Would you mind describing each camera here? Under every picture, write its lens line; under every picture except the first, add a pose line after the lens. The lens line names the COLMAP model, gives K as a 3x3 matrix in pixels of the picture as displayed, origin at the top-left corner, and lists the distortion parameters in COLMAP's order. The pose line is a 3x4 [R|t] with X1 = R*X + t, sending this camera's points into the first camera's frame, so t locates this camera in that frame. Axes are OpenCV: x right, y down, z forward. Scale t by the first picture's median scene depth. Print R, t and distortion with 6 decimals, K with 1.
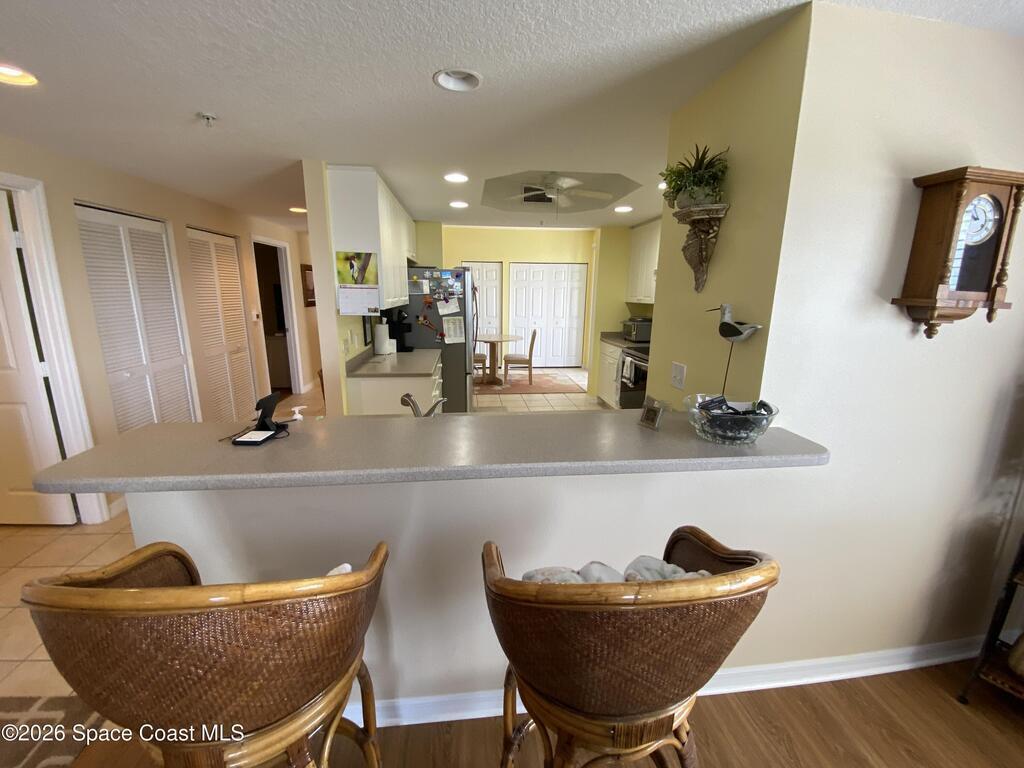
lens RADIAL K [[417.3, 0, 513.3], [0, 417.3, 383.2], [0, 0, 1]] dist [0.006039, -0.009660]
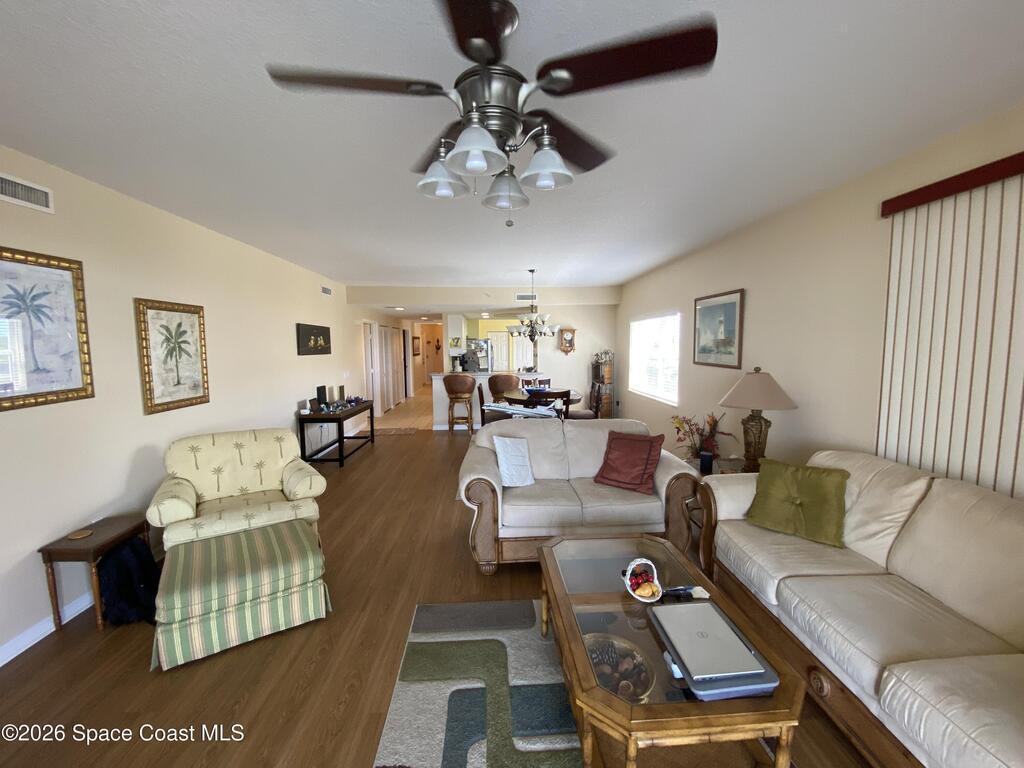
lens RADIAL K [[417.3, 0, 506.4], [0, 417.3, 377.9], [0, 0, 1]] dist [0.006039, -0.009660]
pose [[0.996674, -0.012066, -0.080596, 0.201327], [0.000975, 0.990673, -0.136256, 0.312660], [0.081488, 0.135724, 0.987390, -1.497079]]
